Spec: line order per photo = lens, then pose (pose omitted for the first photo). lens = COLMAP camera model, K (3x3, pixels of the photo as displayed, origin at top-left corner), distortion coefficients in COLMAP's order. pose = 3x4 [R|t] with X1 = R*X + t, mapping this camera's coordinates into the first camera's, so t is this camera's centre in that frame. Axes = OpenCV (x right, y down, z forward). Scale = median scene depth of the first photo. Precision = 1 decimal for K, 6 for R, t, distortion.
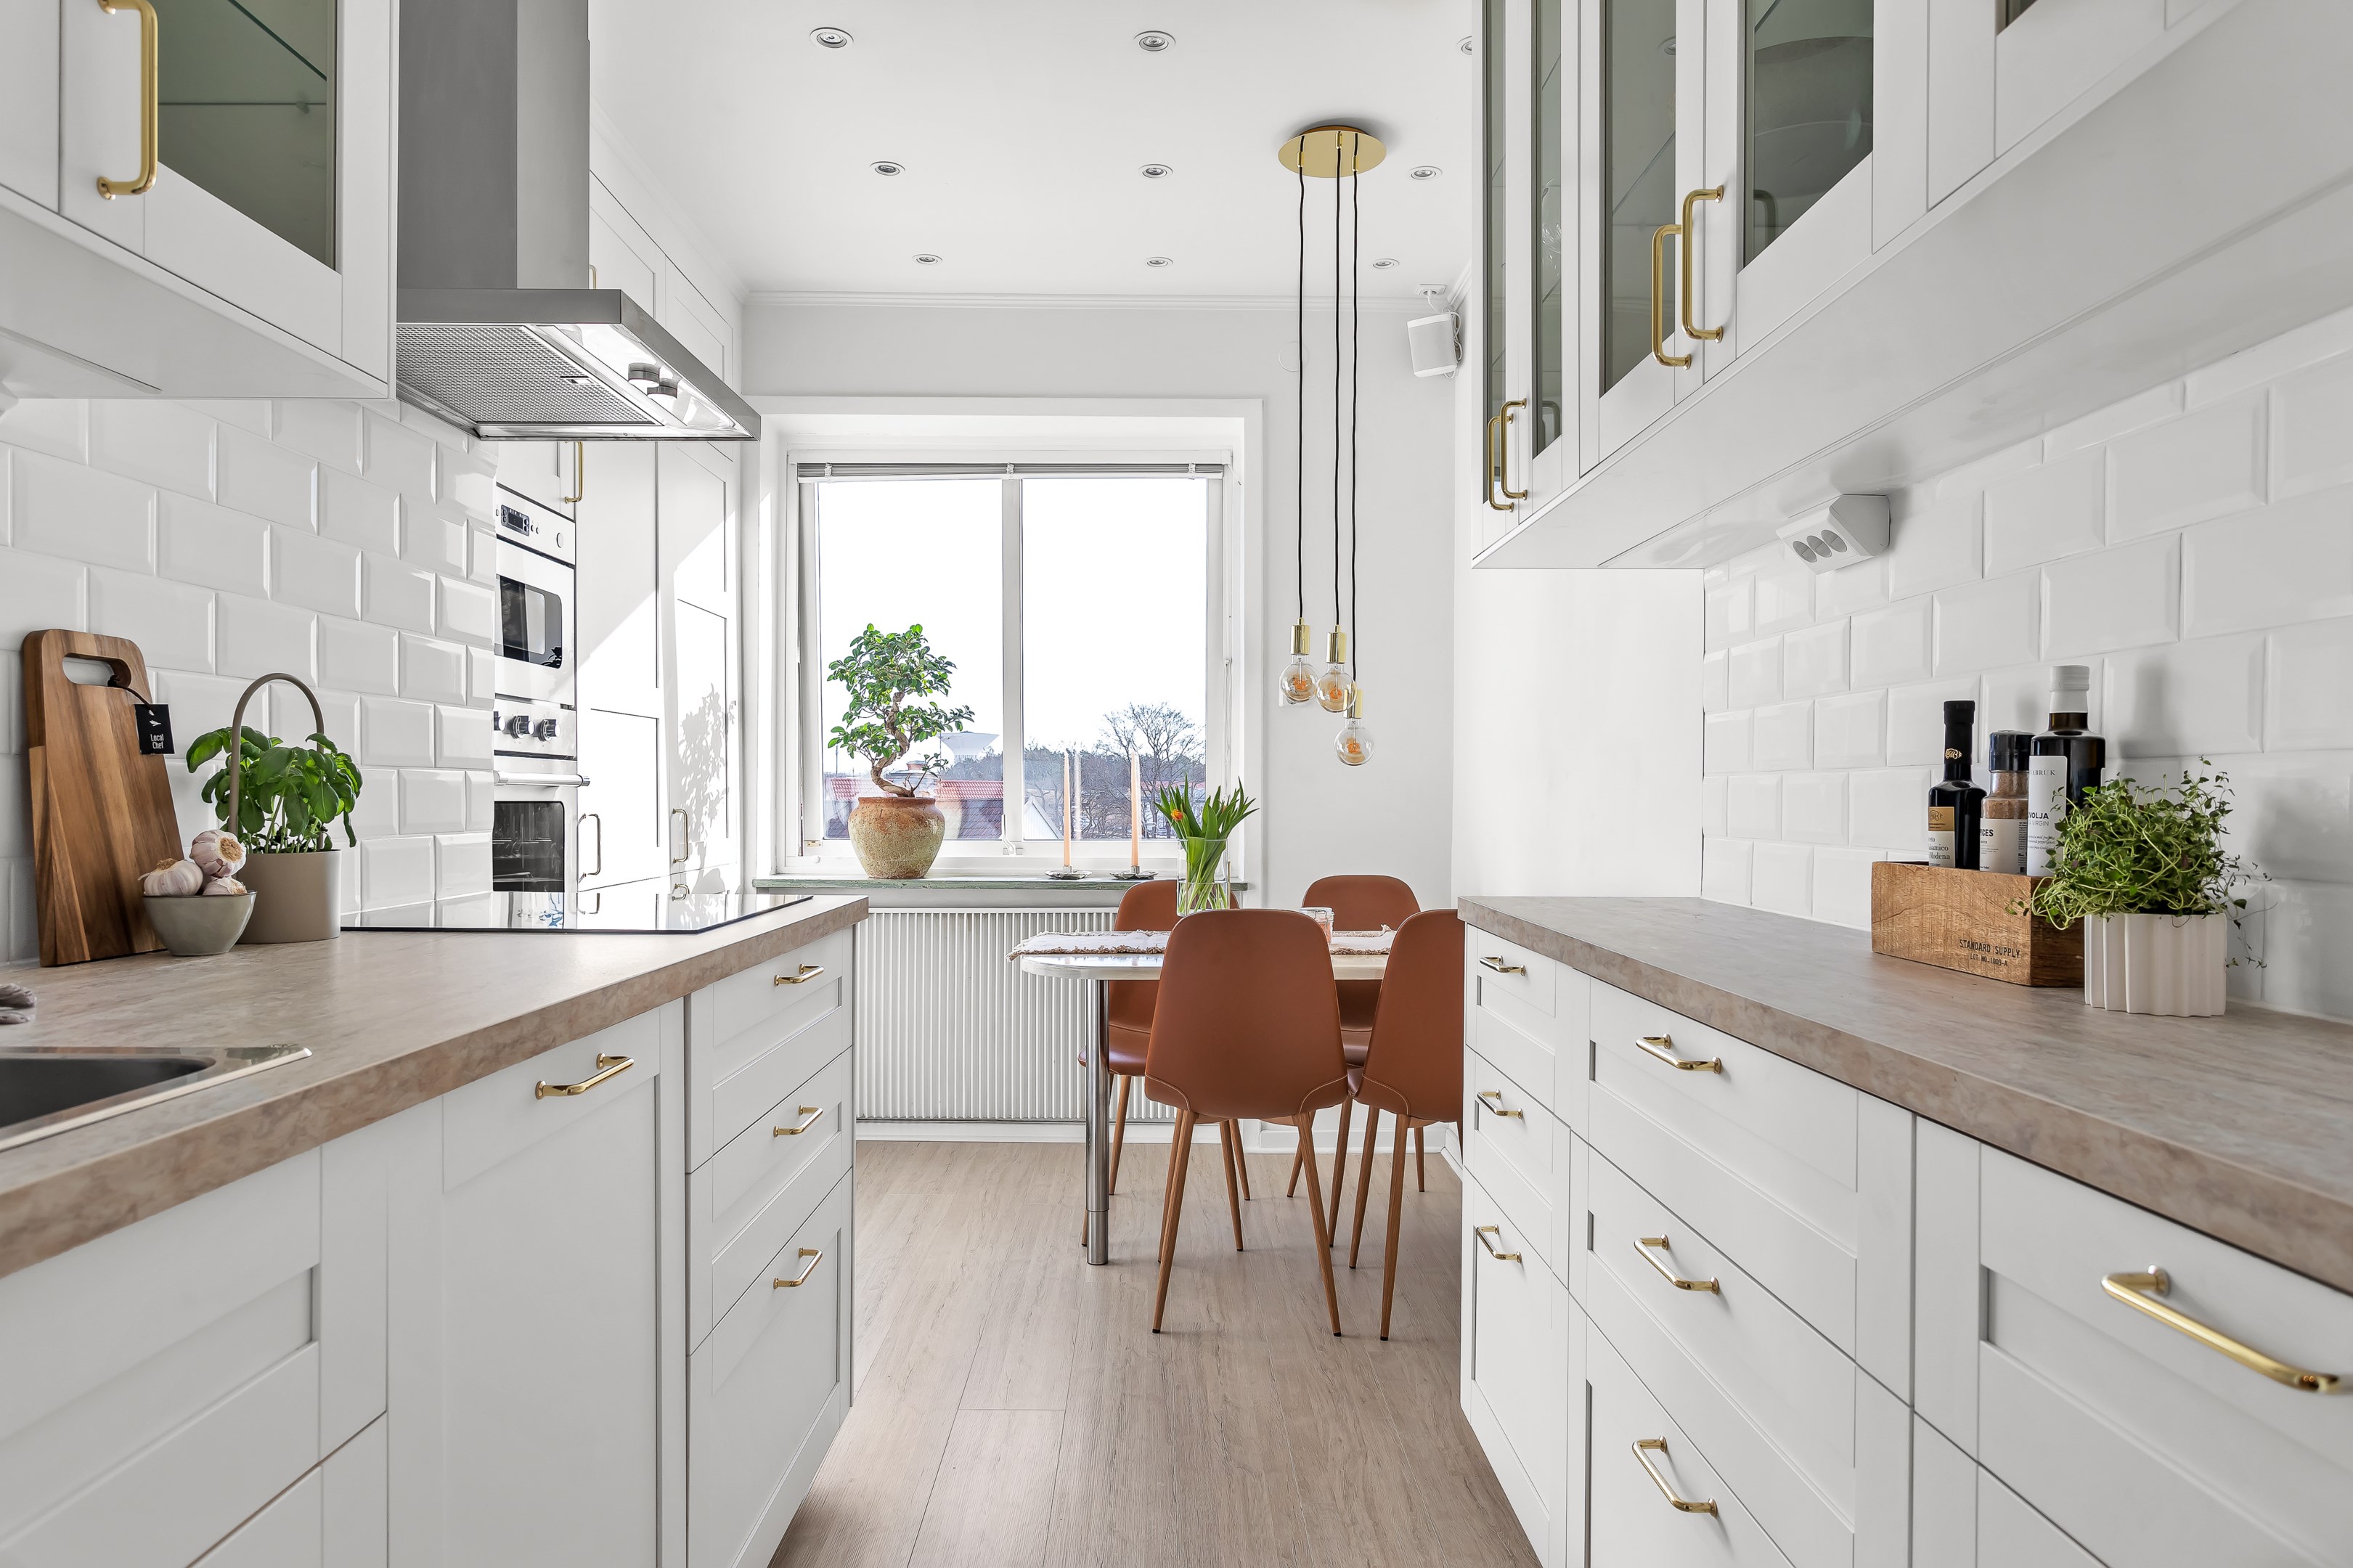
lens RADIAL K [[1440.0, 0, 1179.5], [0, 1440.0, 800.8], [0, 0, 1]] dist [-0.019966, 0.004727]
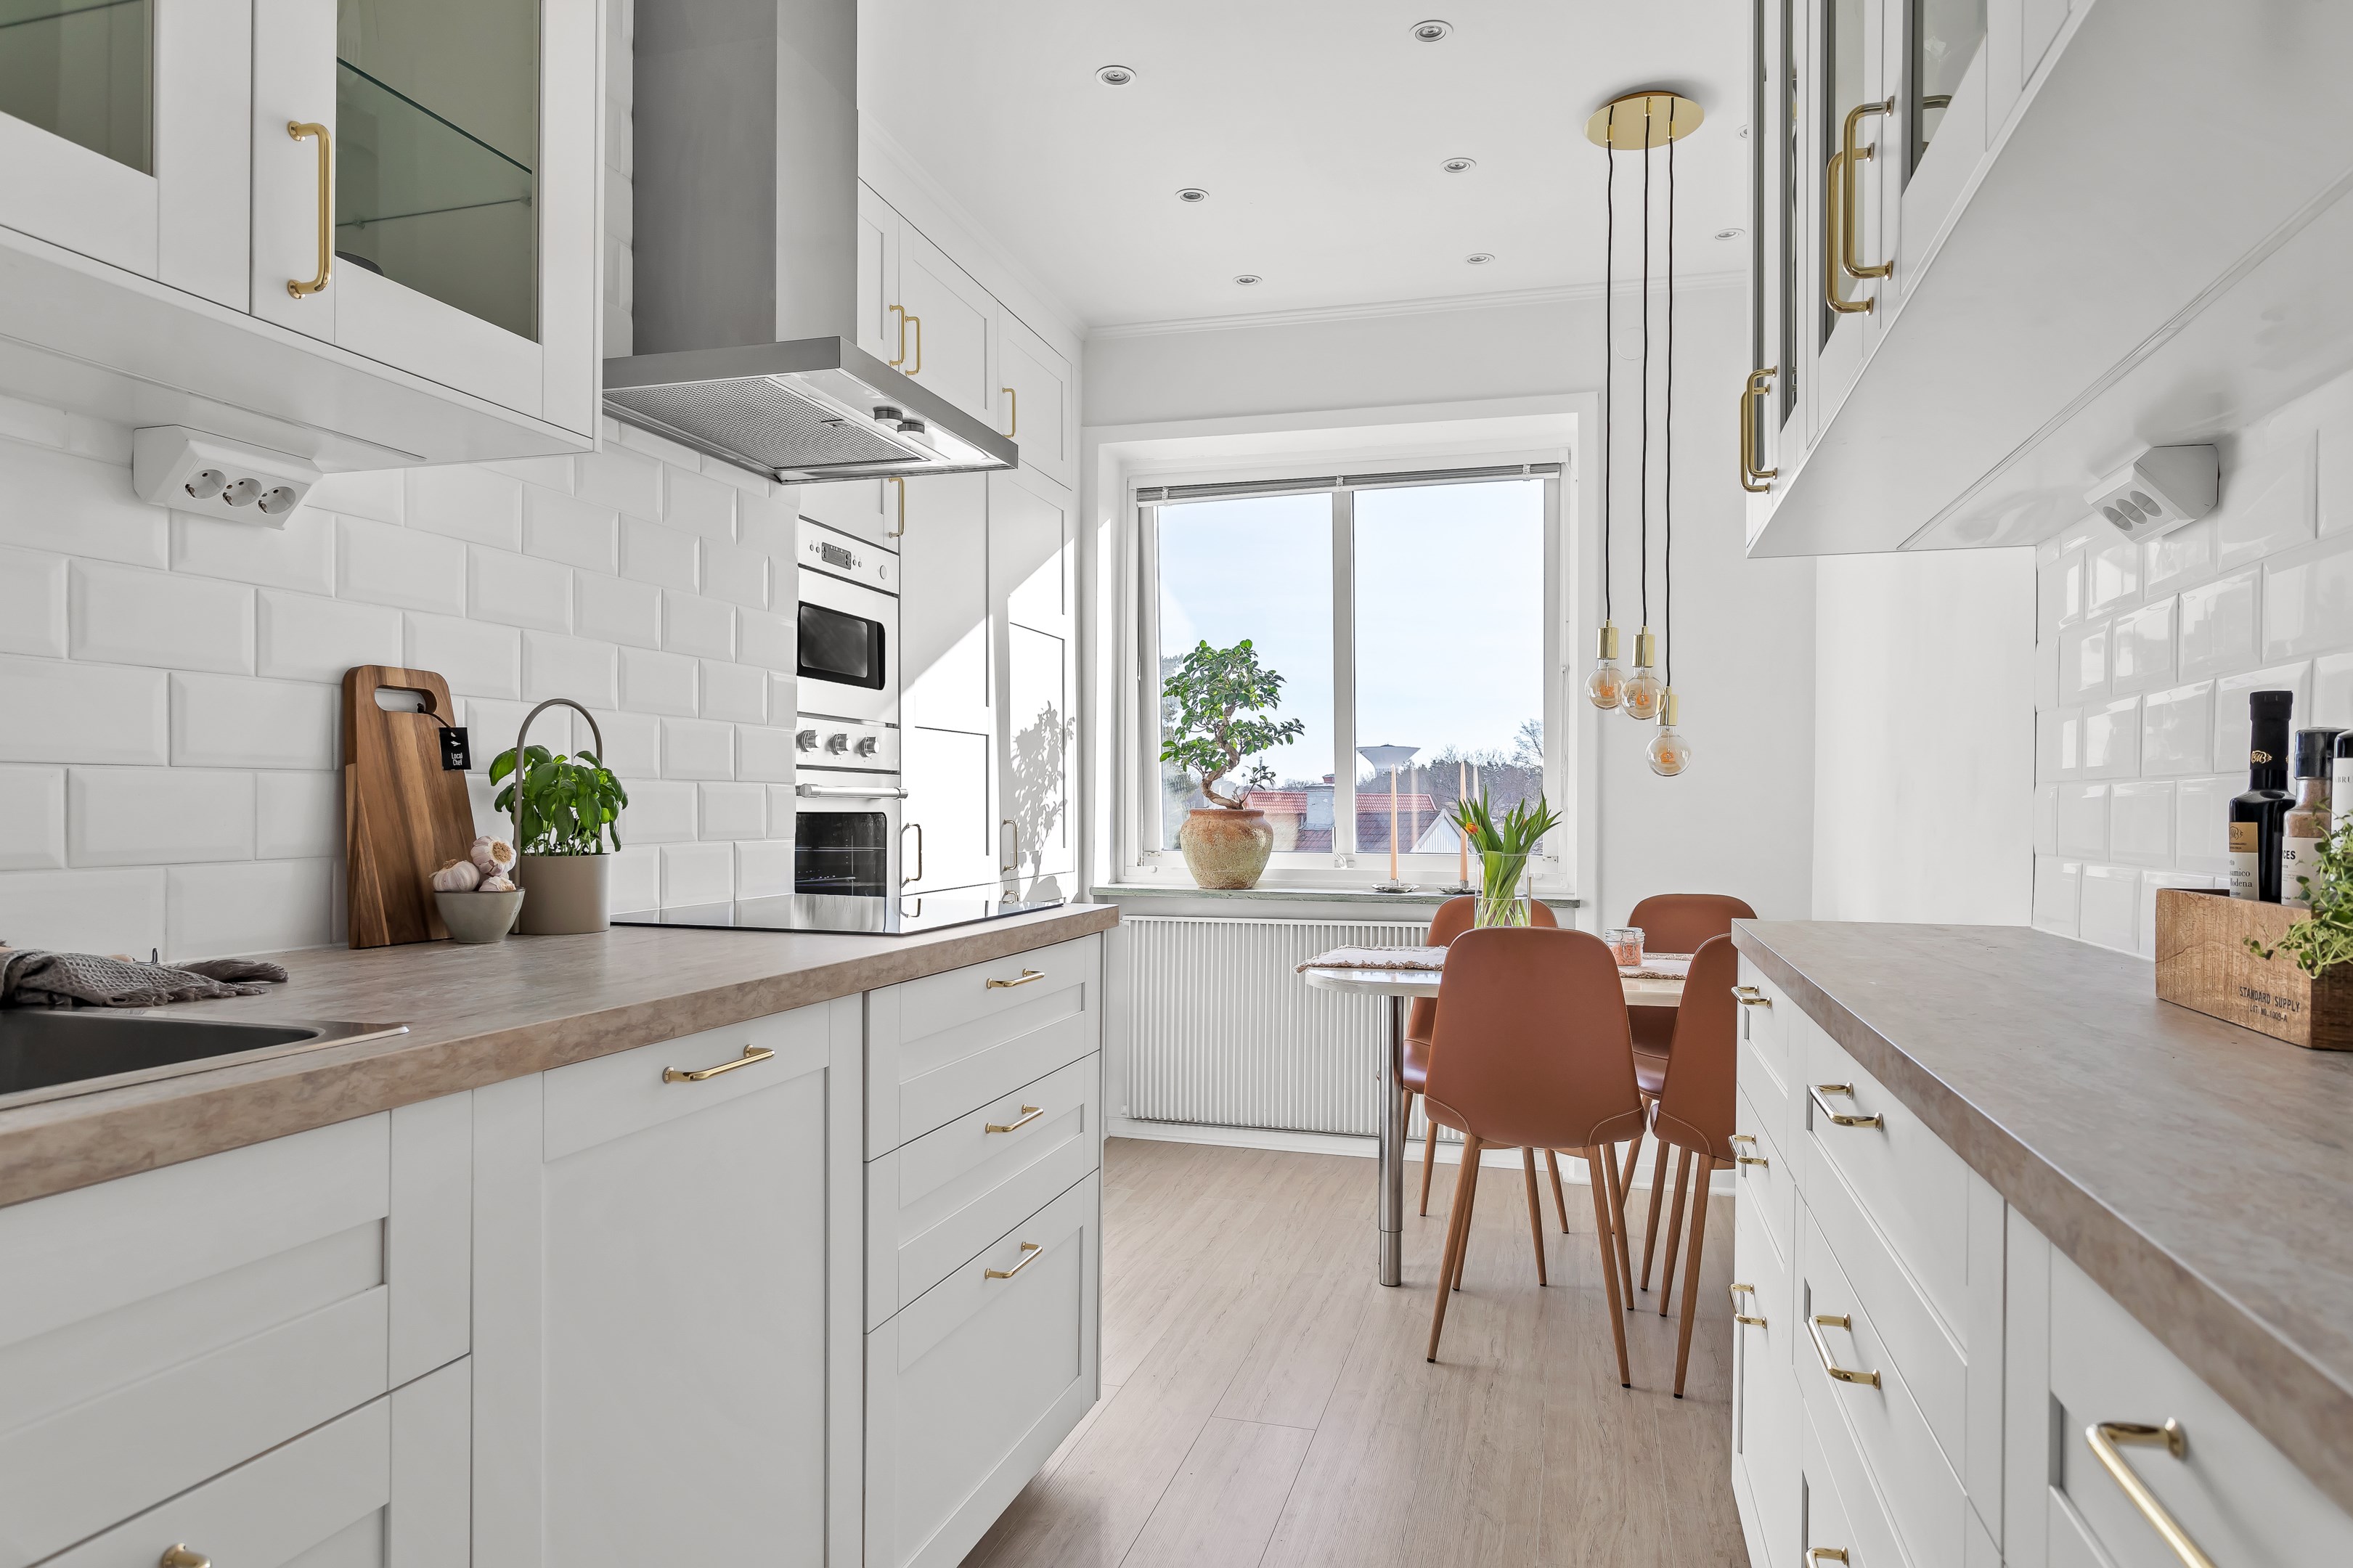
lens RADIAL K [[1428.4, 0, 1172.9], [0, 1428.4, 808.8], [0, 0, 1]] dist [-0.008762, 0.002093]
pose [[0.958079, 0.002054, -0.286497, 0.080746], [-0.003017, 0.999991, -0.002919, 0.000309], [0.286489, 0.003661, 0.958077, 0.023213]]
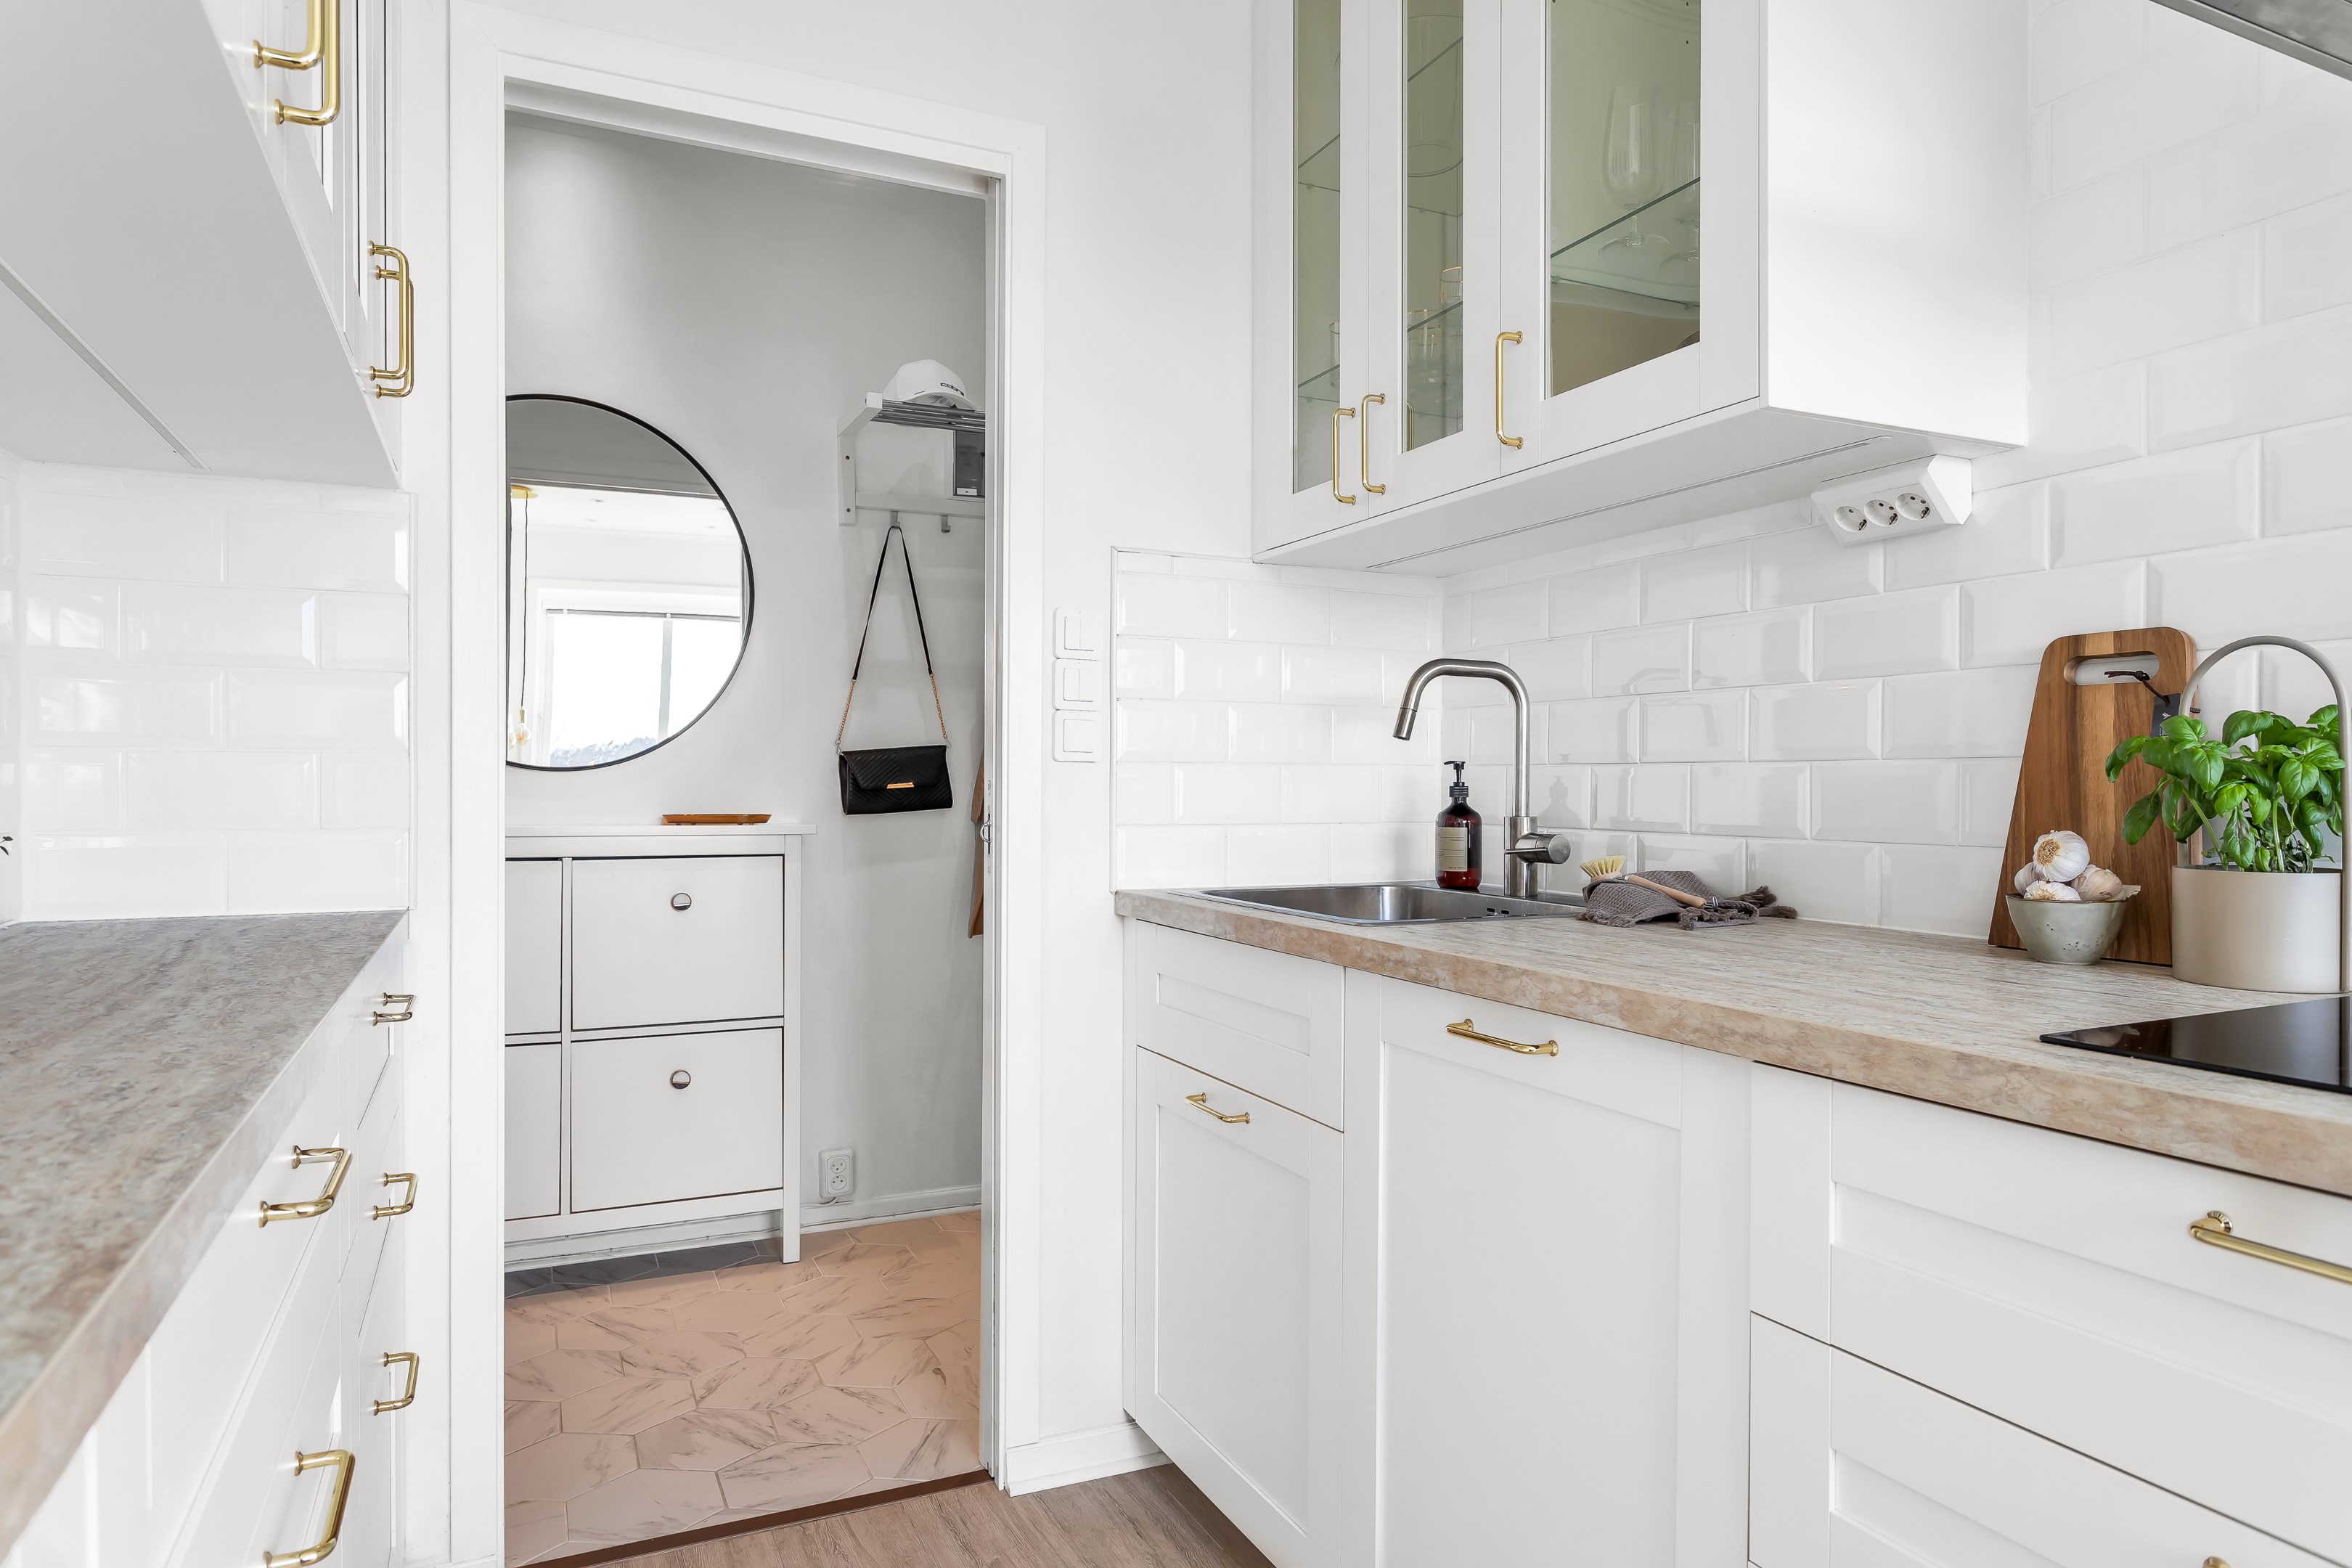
lens RADIAL K [[1427.9, 0, 1172.4], [0, 1427.9, 808.8], [0, 0, 1]] dist [-0.008762, 0.002093]
pose [[-0.913508, 0.015931, -0.406509, 0.097240], [0.004775, 0.999584, 0.028442, -0.005663], [0.406793, 0.024041, -0.913204, 0.409968]]
